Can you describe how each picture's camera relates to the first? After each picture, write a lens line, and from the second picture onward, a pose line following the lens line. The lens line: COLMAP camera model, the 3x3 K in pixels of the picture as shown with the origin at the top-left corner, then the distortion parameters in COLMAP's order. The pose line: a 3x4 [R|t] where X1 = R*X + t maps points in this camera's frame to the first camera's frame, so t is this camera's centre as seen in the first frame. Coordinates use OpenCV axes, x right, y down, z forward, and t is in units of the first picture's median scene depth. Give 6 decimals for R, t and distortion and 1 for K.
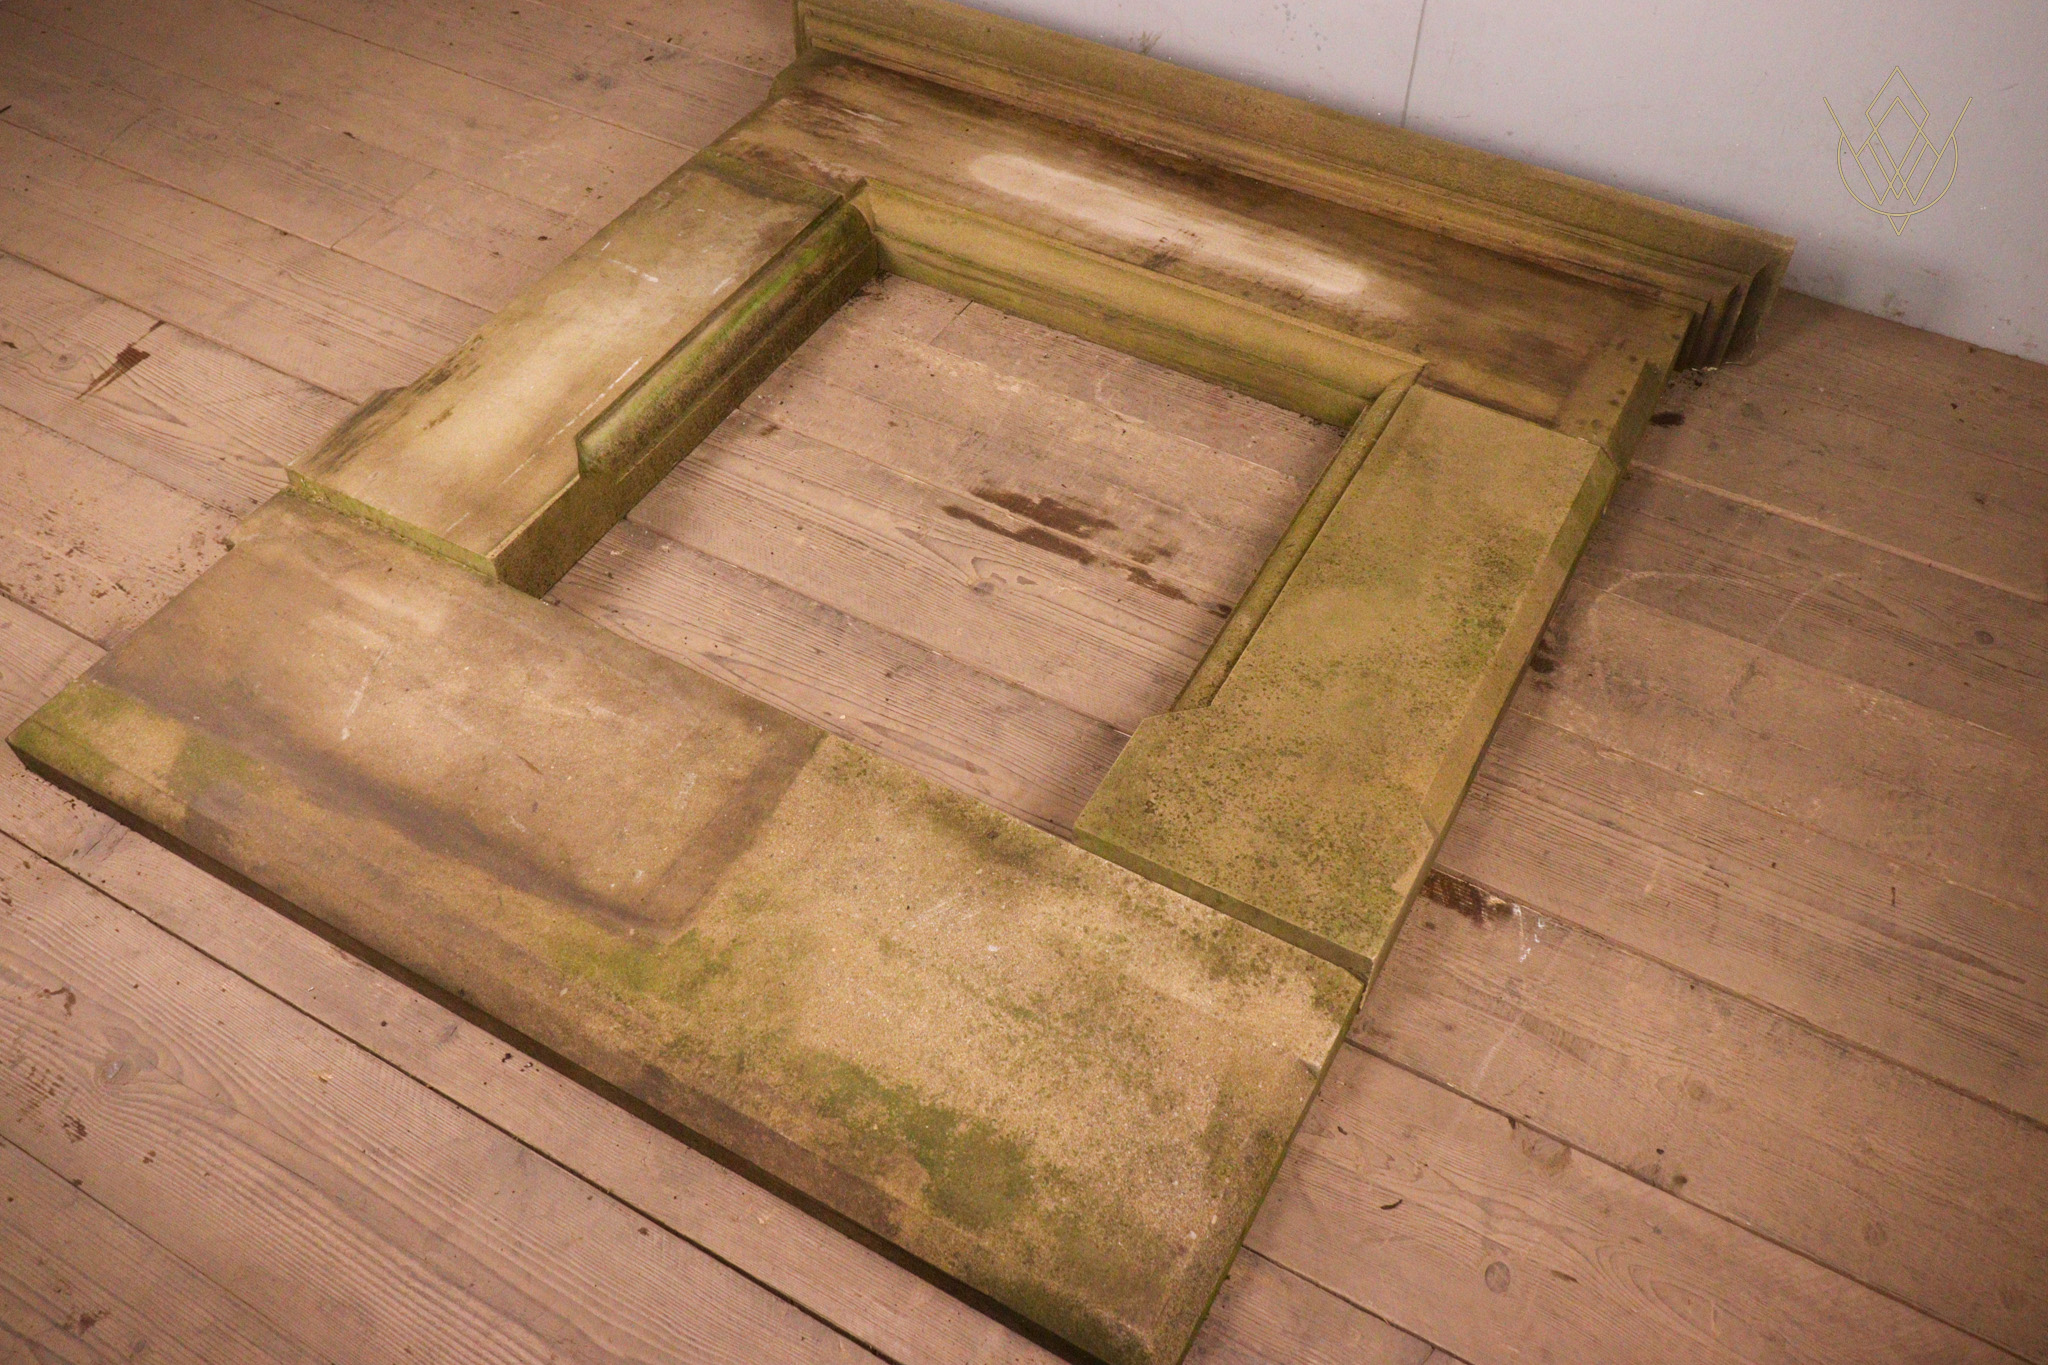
lens RADIAL K [[1701.8, 0, 1023.1], [0, 1701.8, 685.8], [0, 0, 1]] dist [-0.006078, 0.000685]
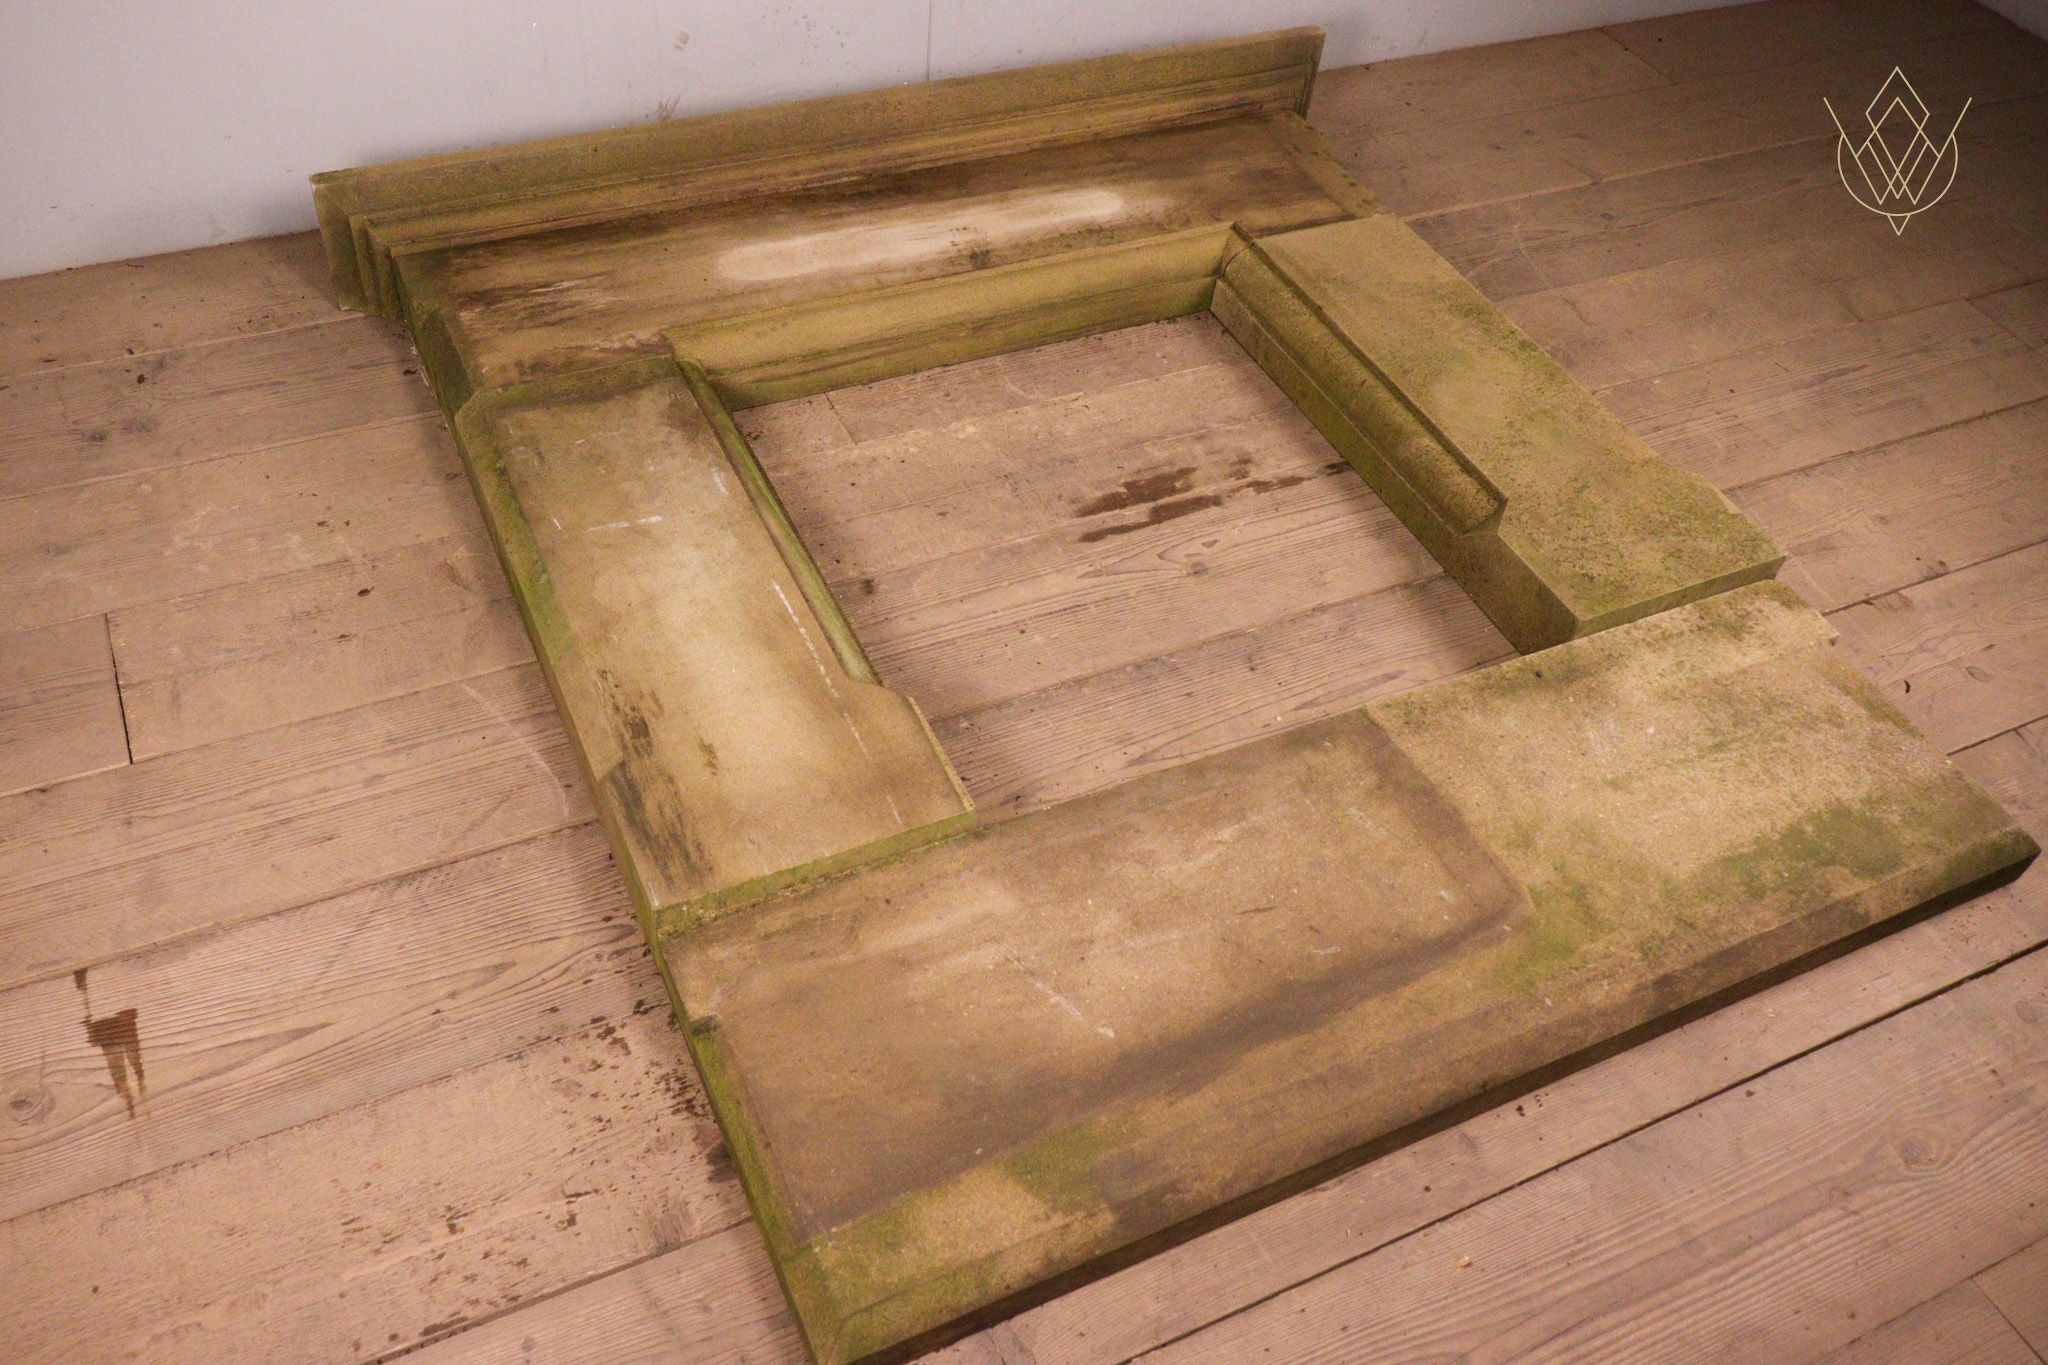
lens RADIAL K [[1701.8, 0, 1027.1], [0, 1701.8, 681.9], [0, 0, 1]] dist [-0.006078, 0.000685]
pose [[0.570122, -0.557188, 0.603740, -0.761152], [0.563875, 0.799836, 0.205688, -0.280133], [-0.597500, 0.223166, 0.770189, 0.303317]]
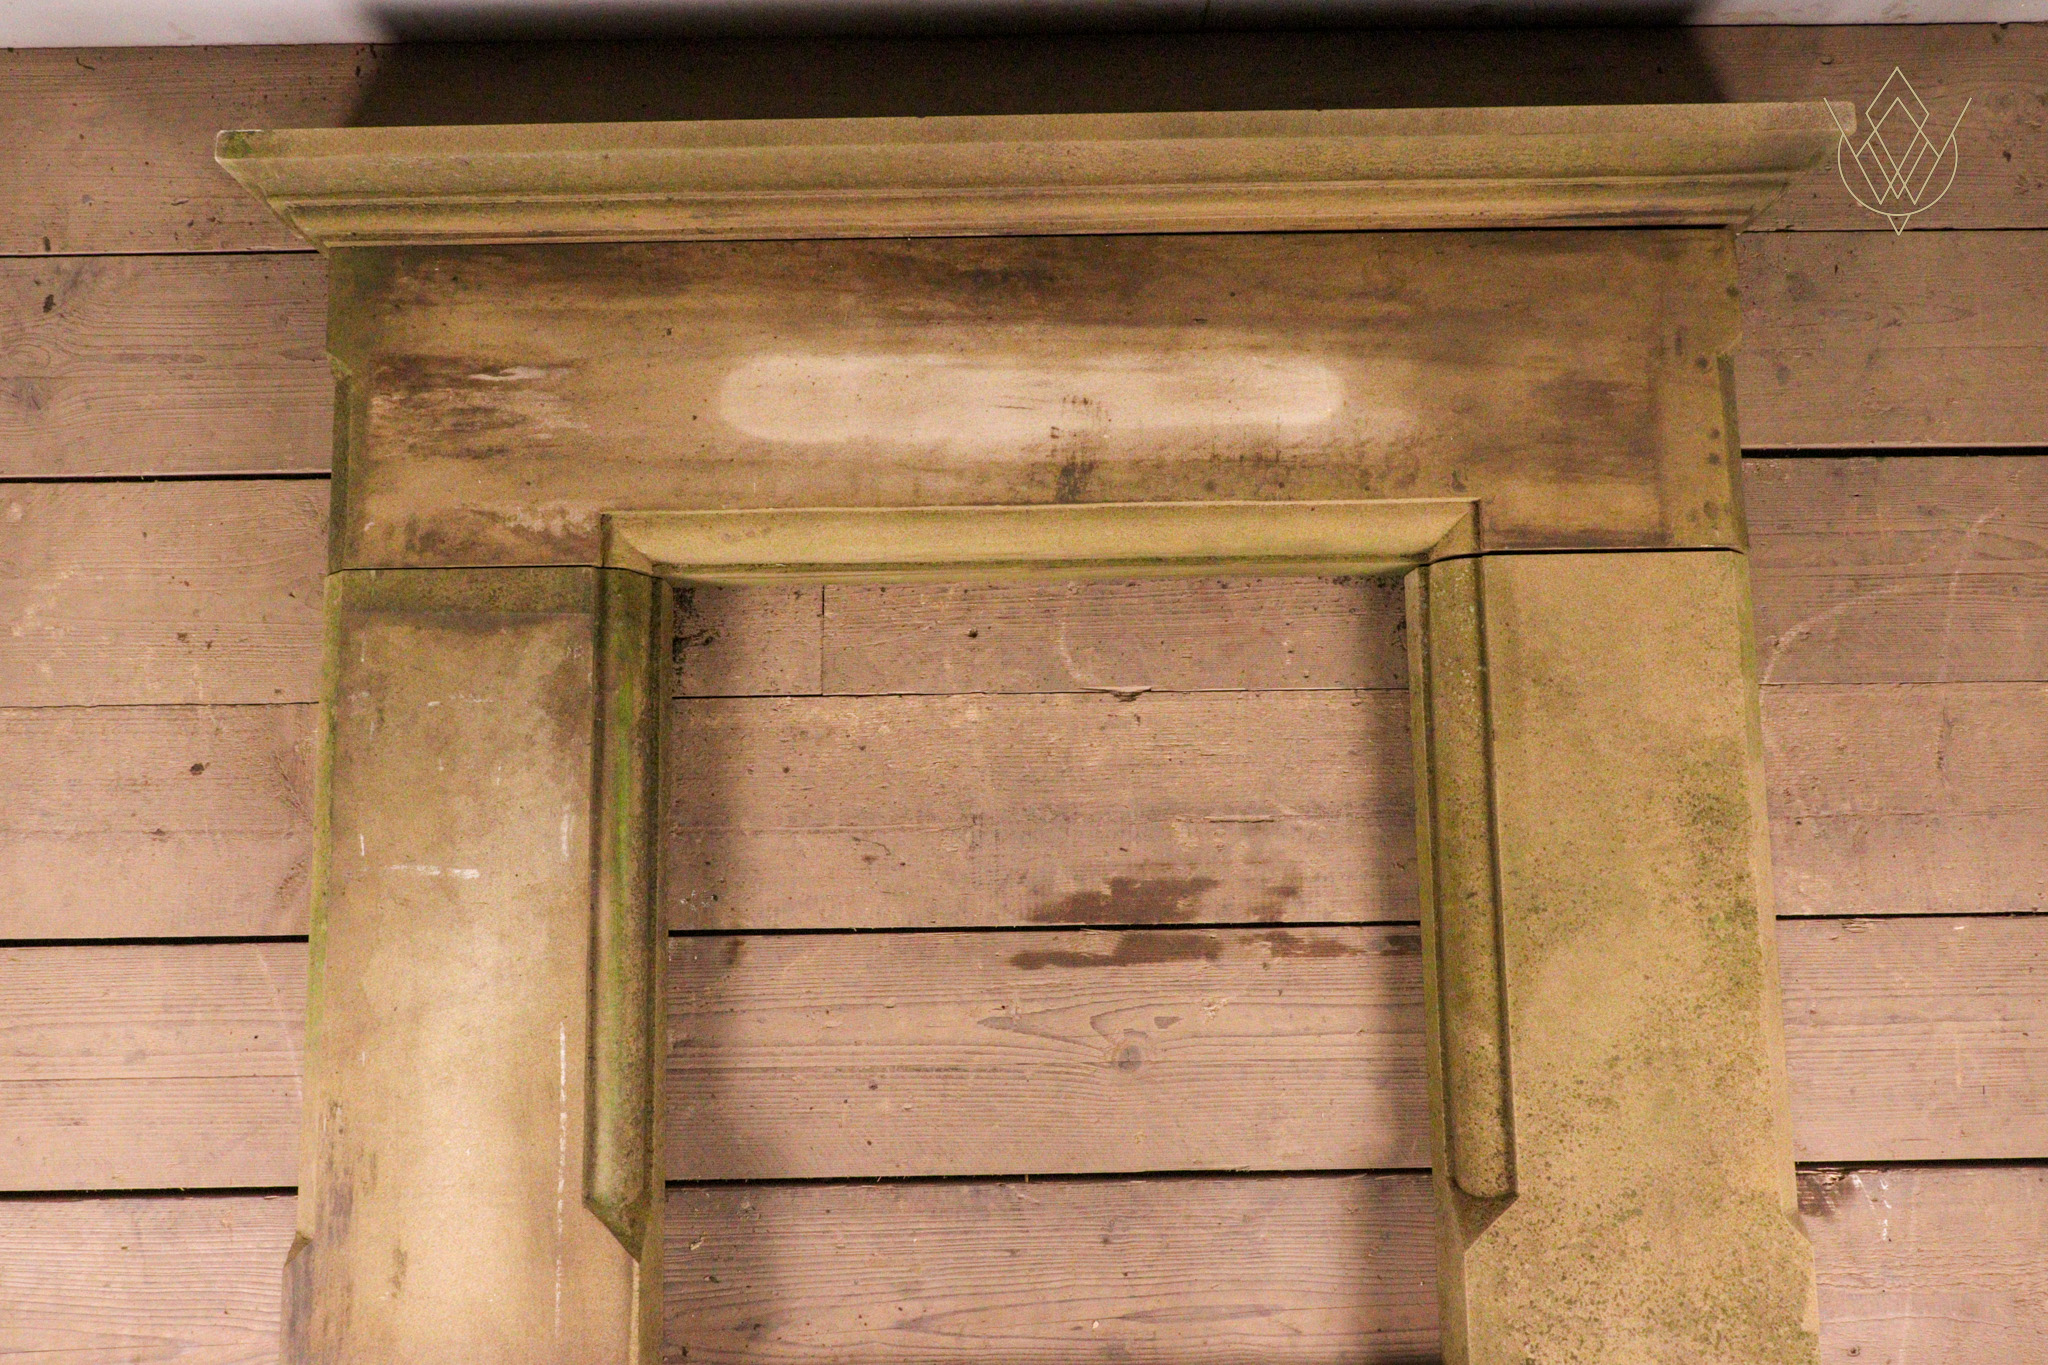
lens RADIAL K [[1701.8, 0, 1027.1], [0, 1701.8, 685.9], [0, 0, 1]] dist [-0.006078, 0.000685]
pose [[0.863929, -0.497939, 0.075391, -0.039349], [0.377493, 0.739368, 0.557525, -0.688261], [-0.333355, -0.453203, 0.826730, 0.437500]]
